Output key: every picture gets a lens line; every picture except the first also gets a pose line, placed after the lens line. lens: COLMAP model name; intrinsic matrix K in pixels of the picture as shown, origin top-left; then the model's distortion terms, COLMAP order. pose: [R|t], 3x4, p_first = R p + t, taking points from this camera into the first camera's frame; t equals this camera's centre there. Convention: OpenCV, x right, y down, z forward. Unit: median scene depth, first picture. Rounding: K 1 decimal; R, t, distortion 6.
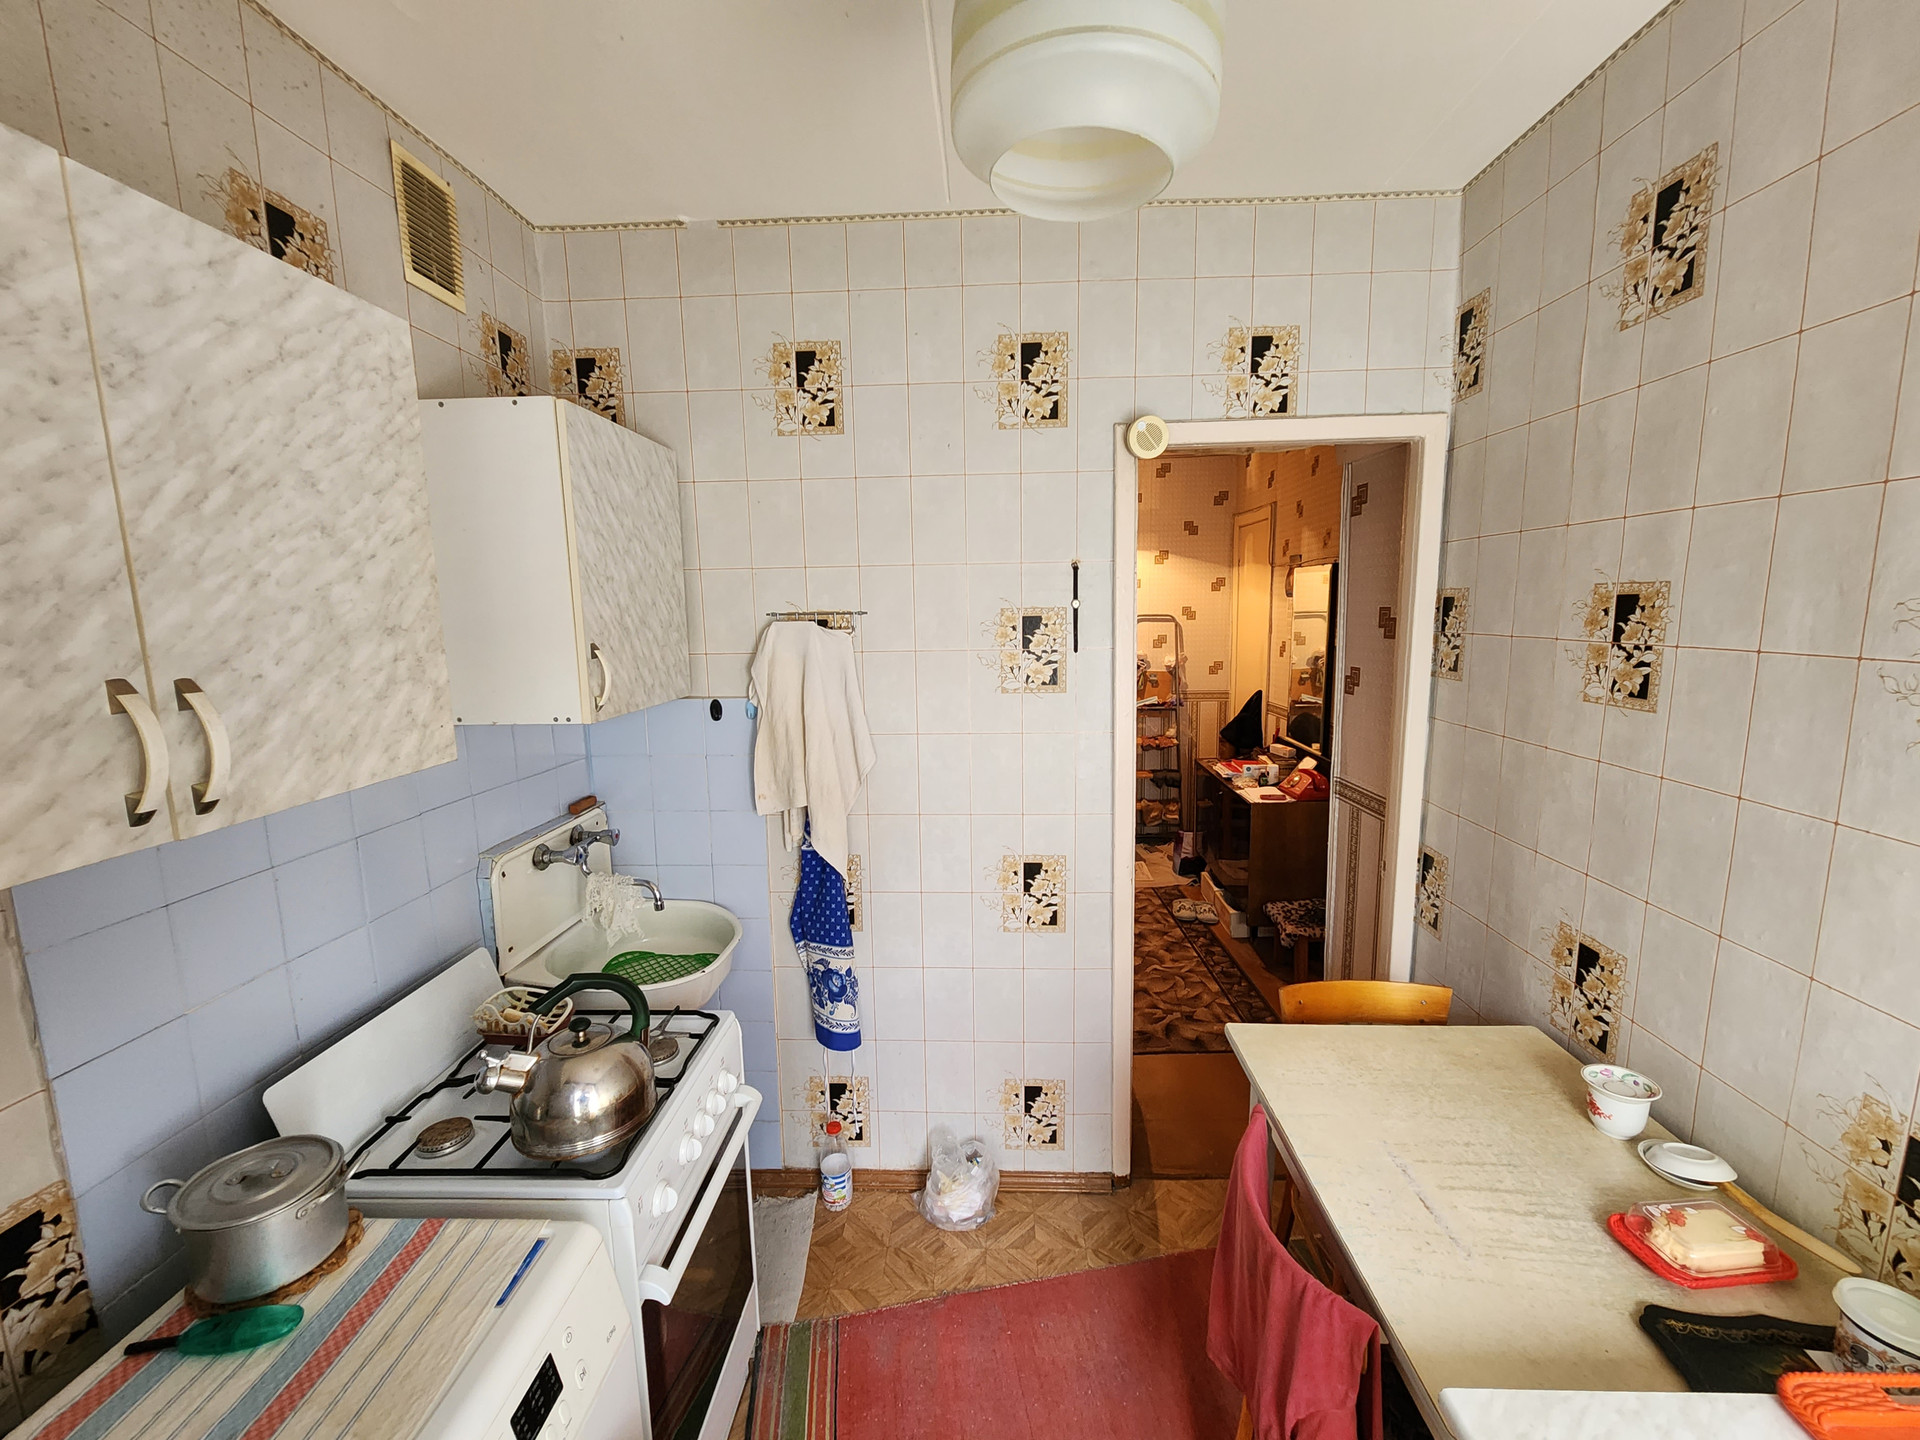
lens RADIAL K [[772.7, 0, 961.4], [0, 772.7, 725.0], [0, 0, 1]] dist [0.003685, -0.000344]
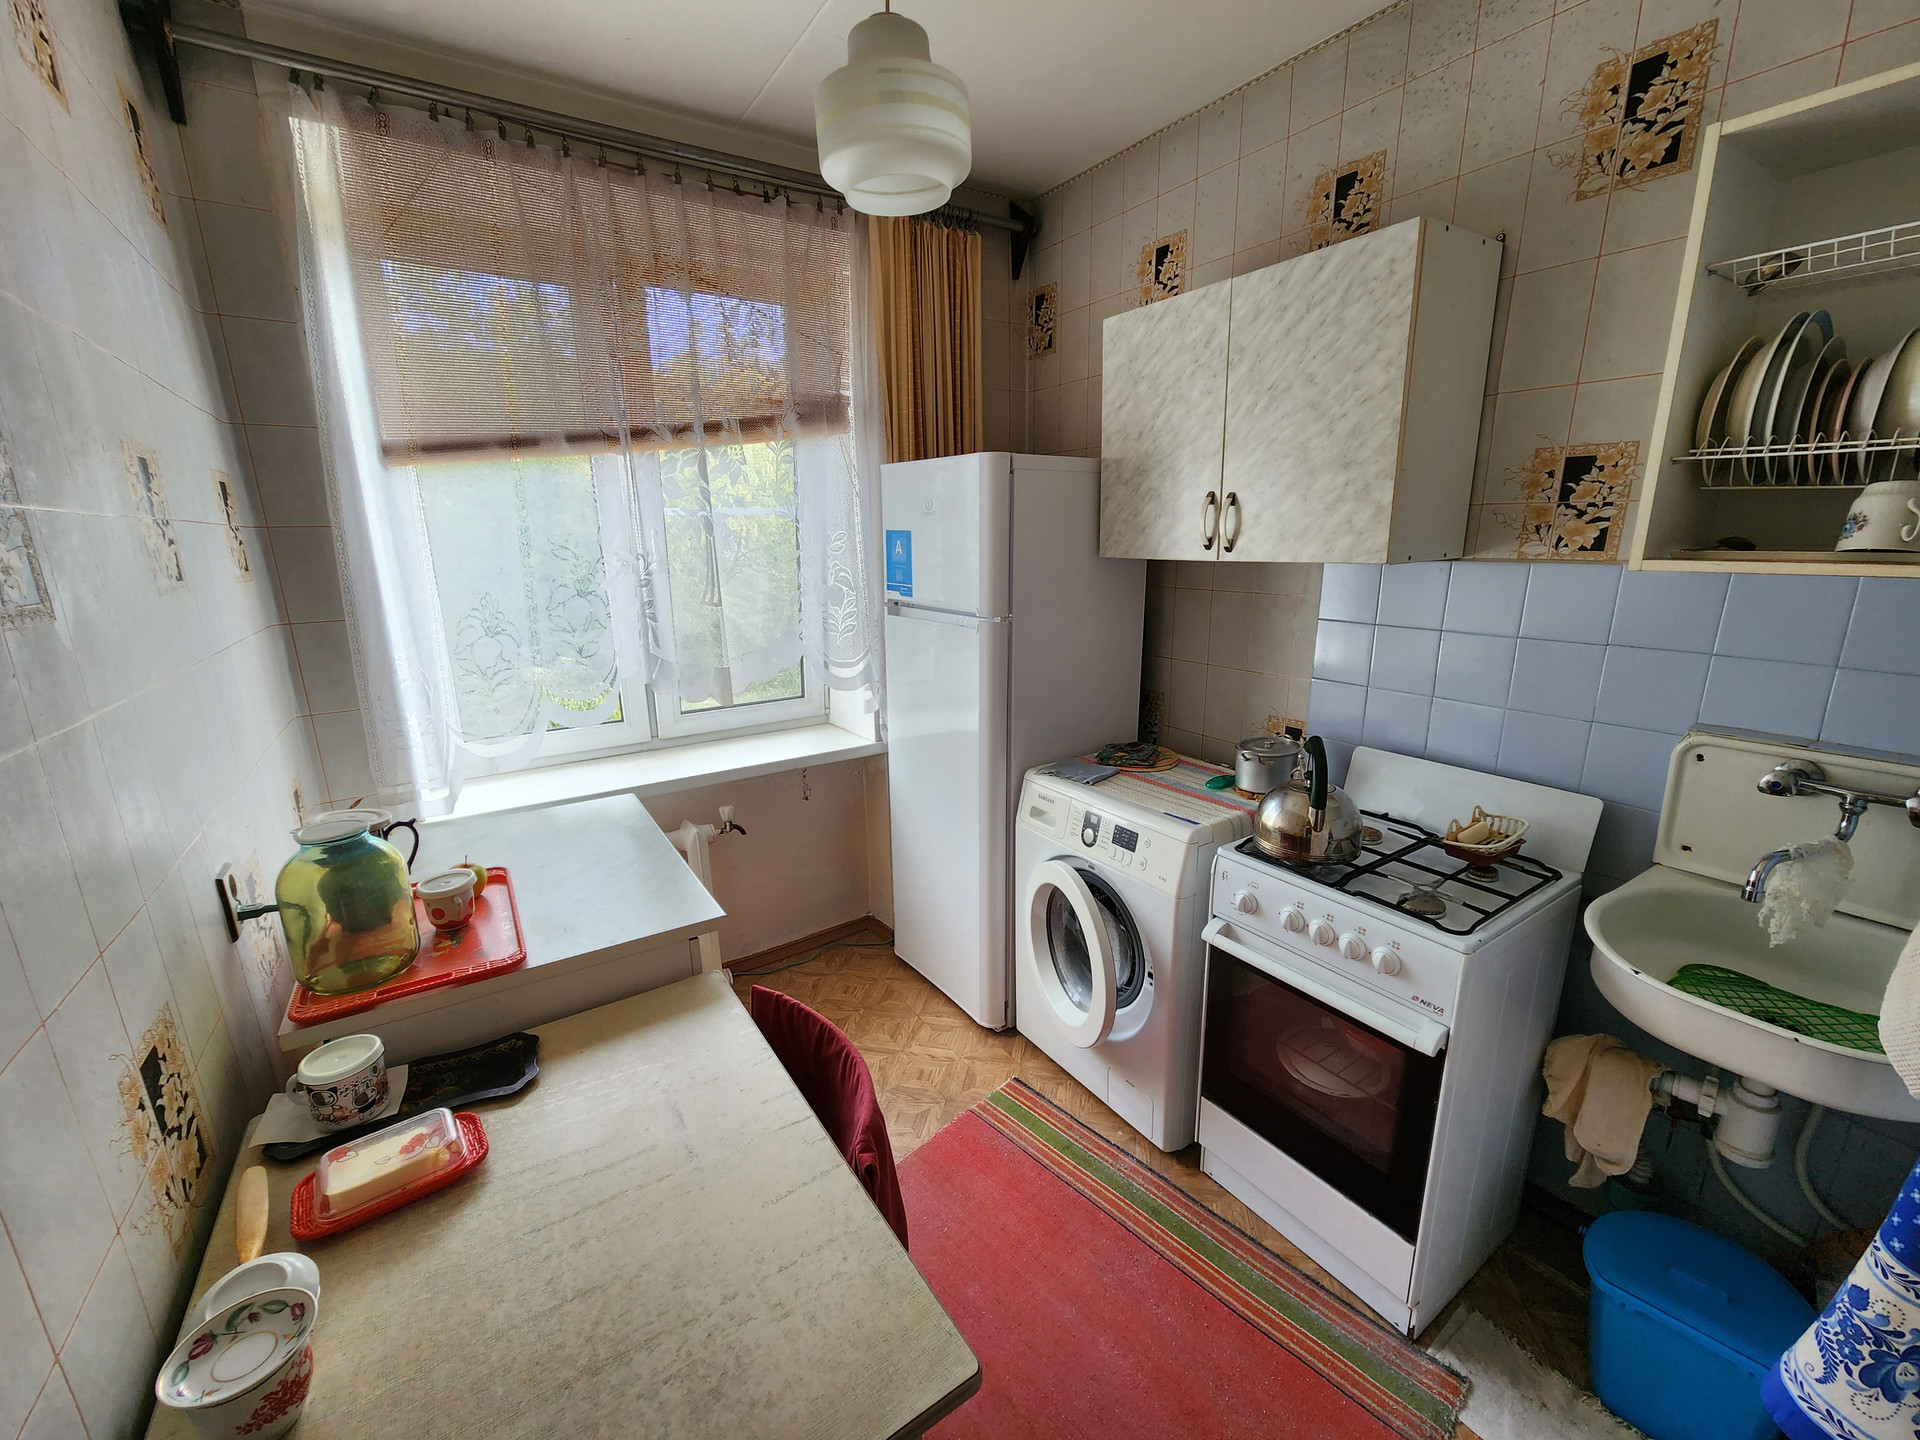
lens RADIAL K [[772.7, 0, 957.1], [0, 772.7, 716.9], [0, 0, 1]] dist [0.003685, -0.000344]
pose [[-0.812177, 0.171581, -0.557609, 0.884914], [-0.051287, 0.931076, 0.361201, -0.184082], [0.581152, 0.321957, -0.747399, 1.996089]]
